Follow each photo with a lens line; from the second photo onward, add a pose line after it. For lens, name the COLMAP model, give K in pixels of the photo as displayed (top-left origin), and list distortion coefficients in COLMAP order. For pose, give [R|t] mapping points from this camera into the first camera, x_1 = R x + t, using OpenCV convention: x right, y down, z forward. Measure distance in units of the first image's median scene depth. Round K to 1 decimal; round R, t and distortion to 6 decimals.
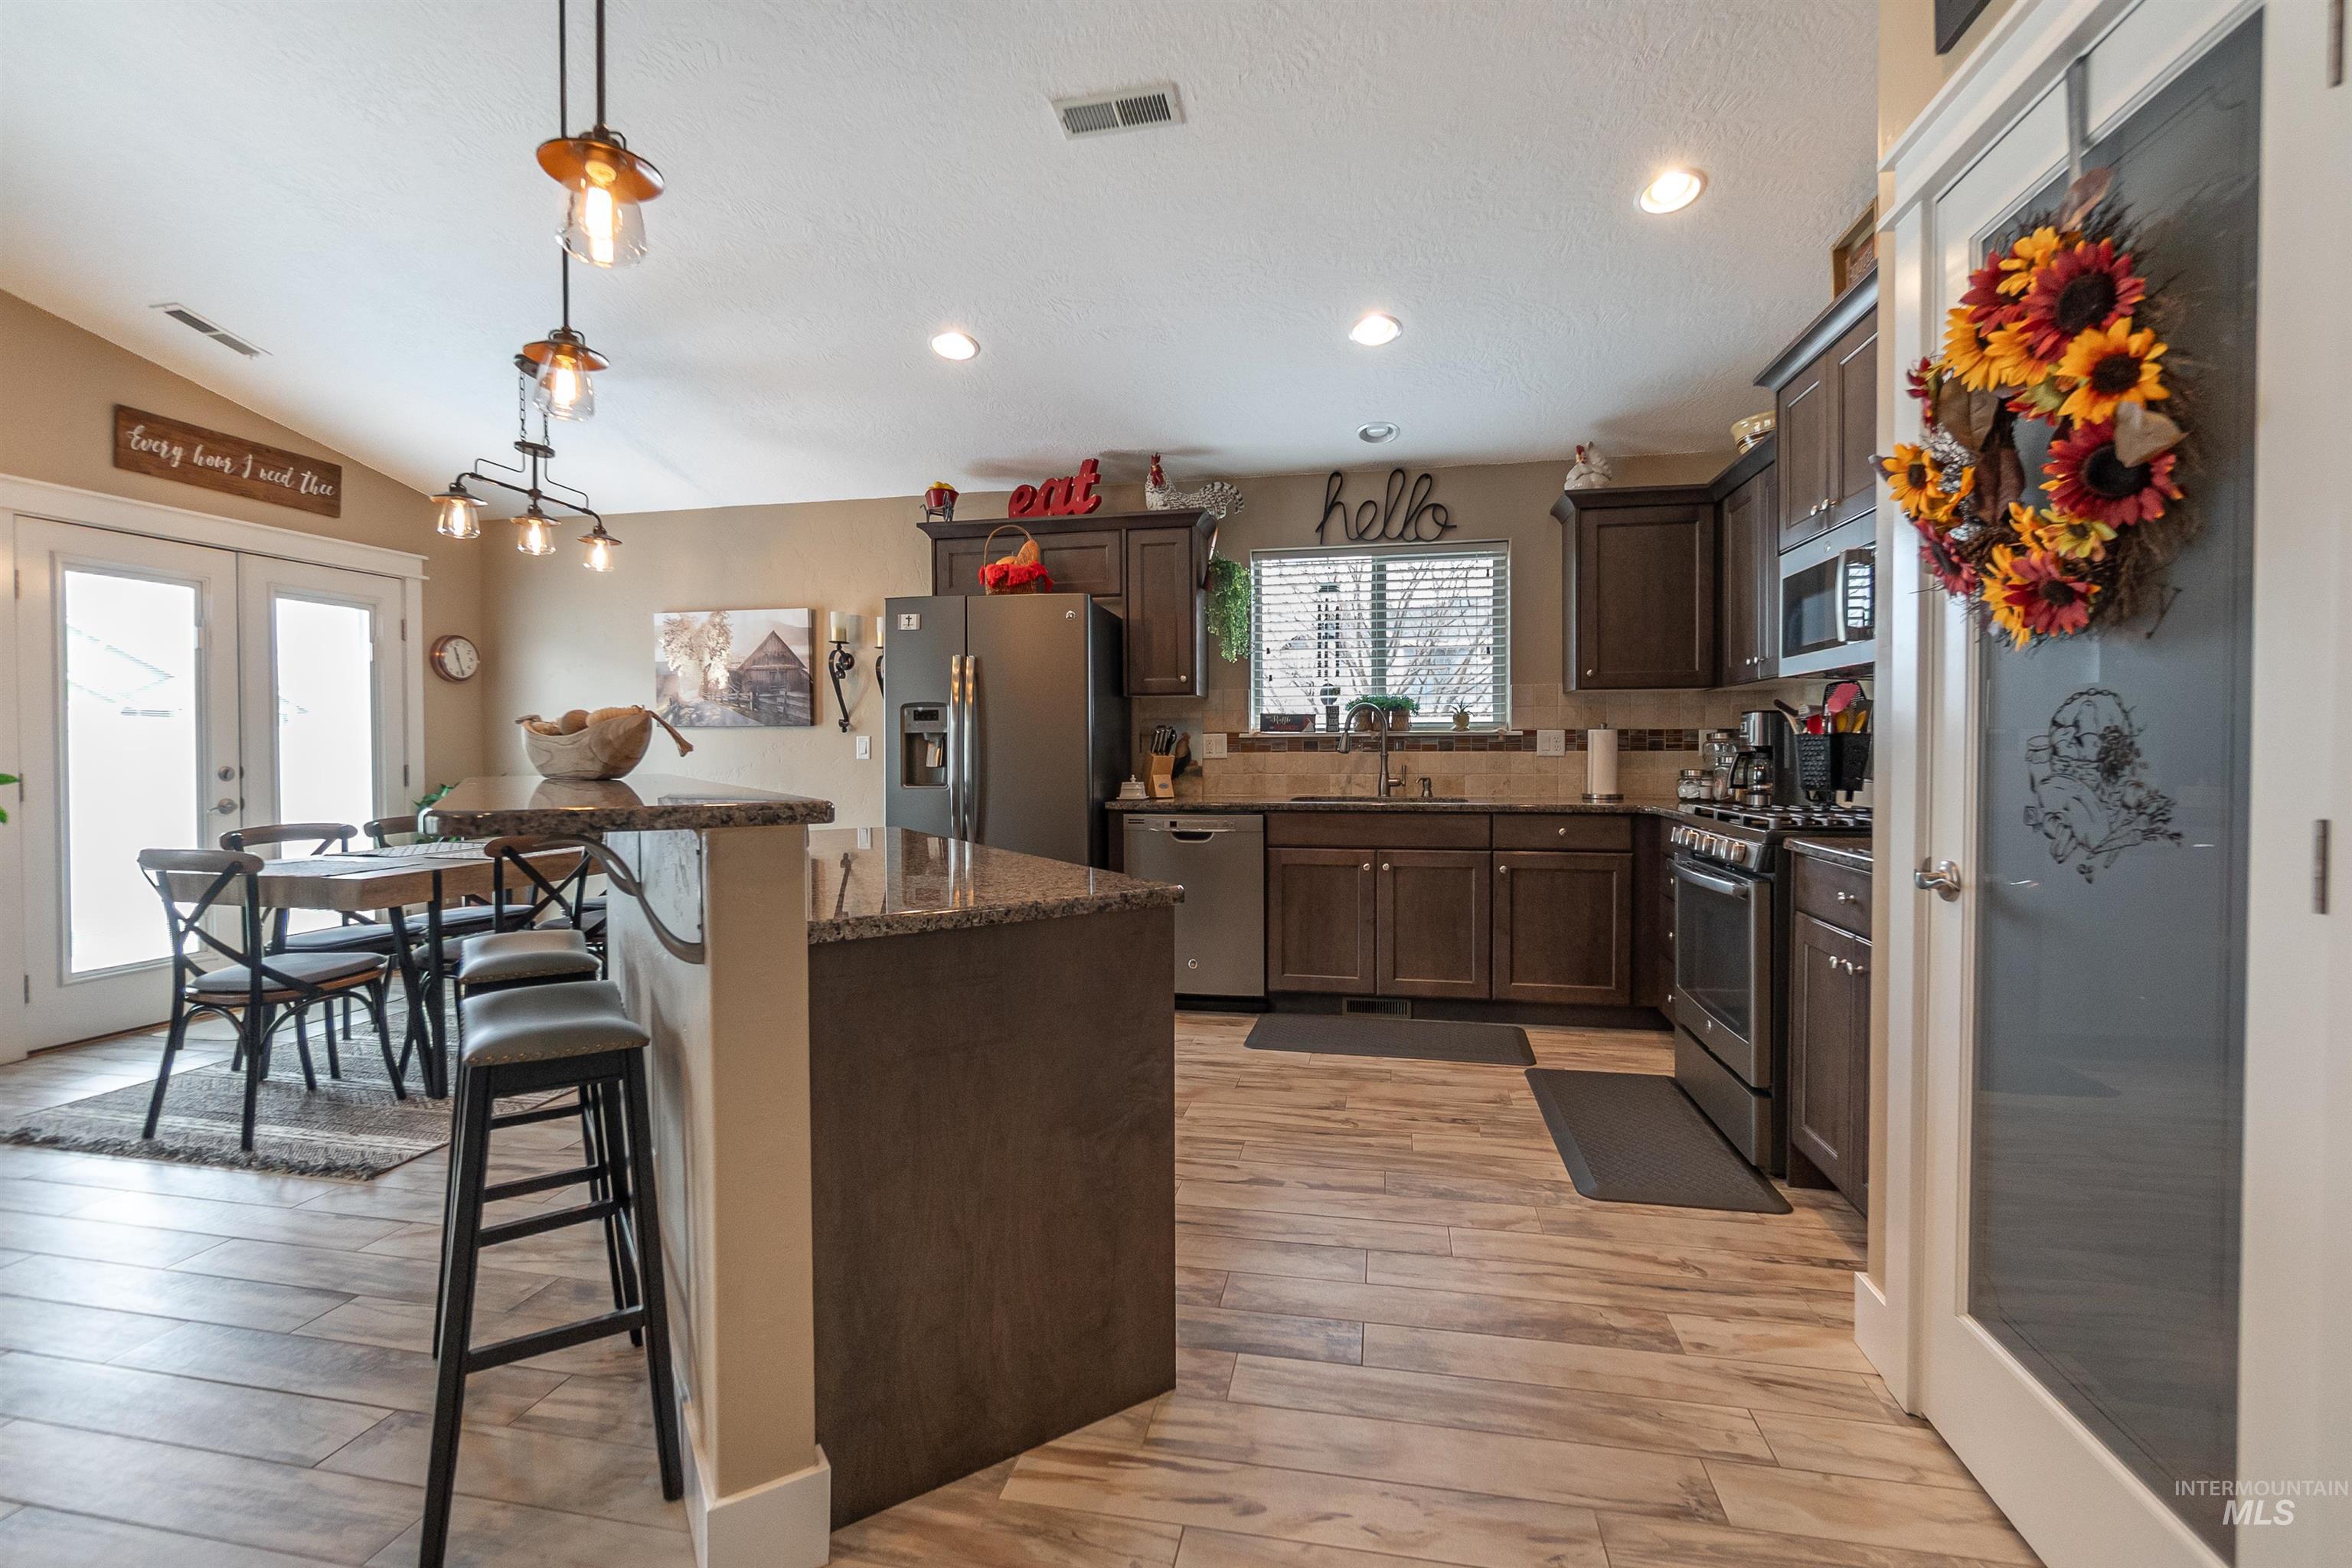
lens RADIAL K [[1029.2, 0, 1180.8], [0, 1029.2, 768.1], [0, 0, 1]] dist [-0.005435, -0.000252]
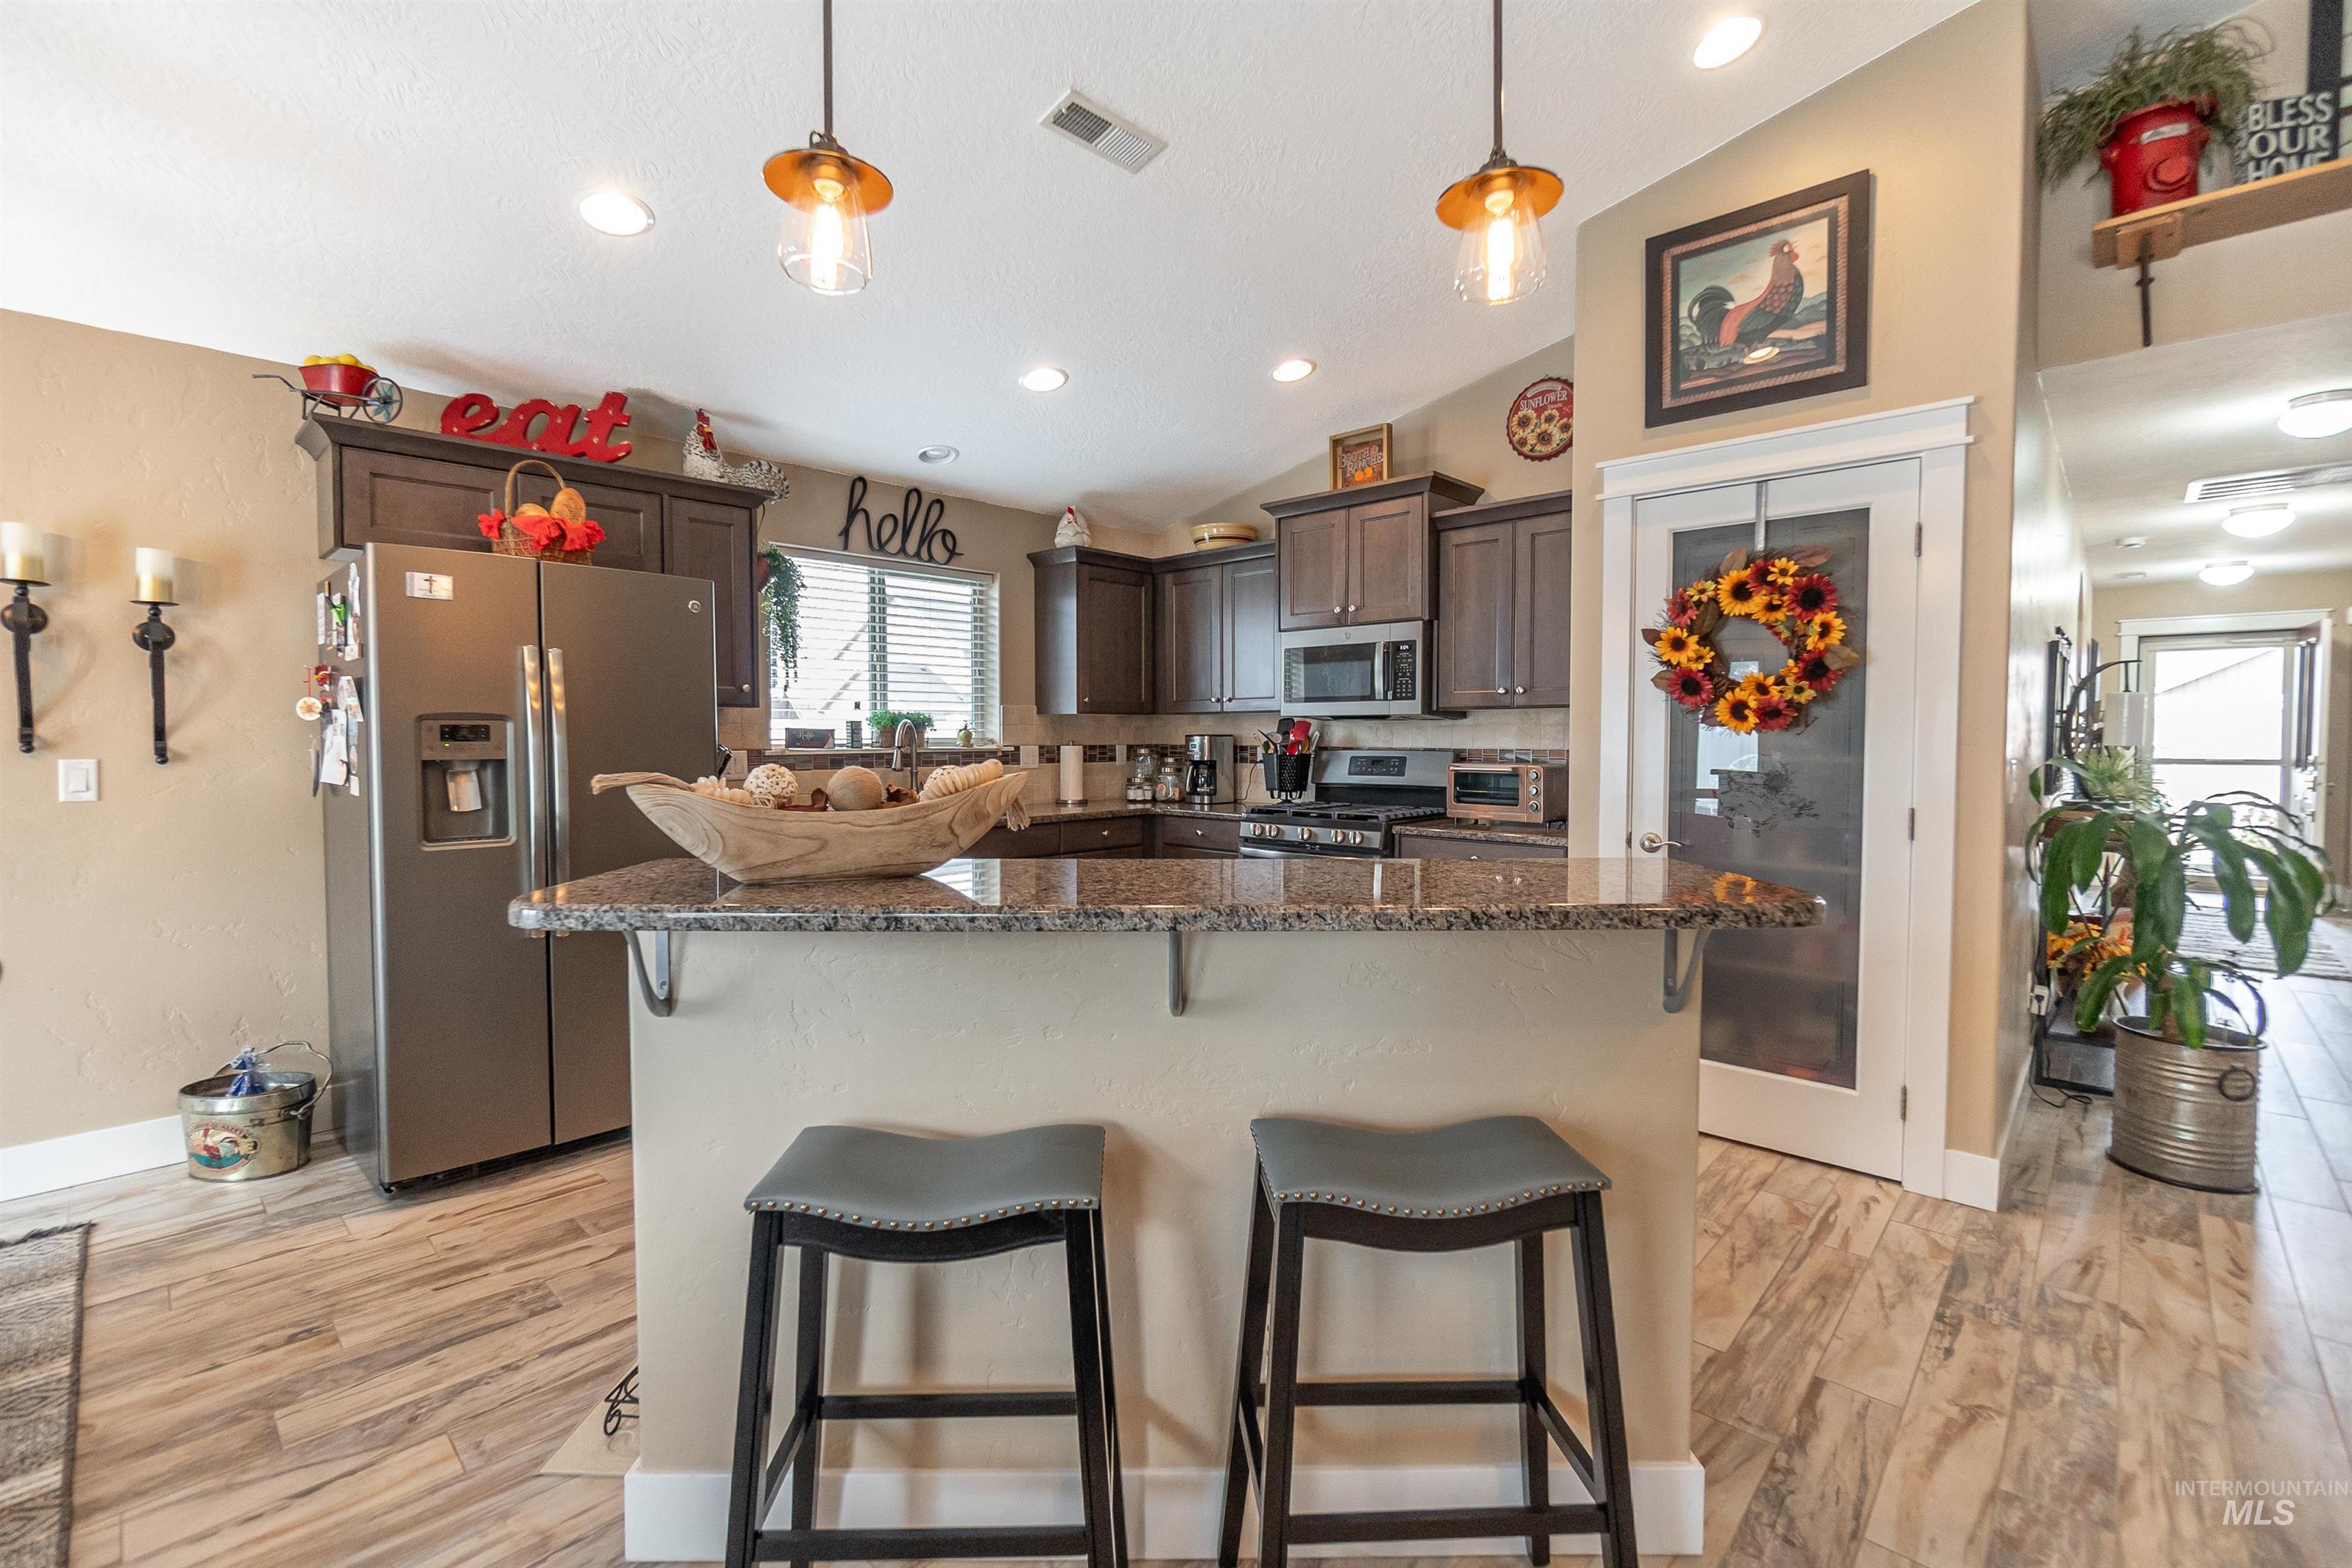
lens RADIAL K [[1011.8, 0, 1165.9], [0, 1011.8, 765.0], [0, 0, 1]] dist [-0.004280, 0.000068]
pose [[0.538968, -0.022916, 0.842015, -0.525789], [0.015634, 0.999730, 0.017201, -0.033362], [-0.842181, 0.003893, 0.539180, 0.268469]]
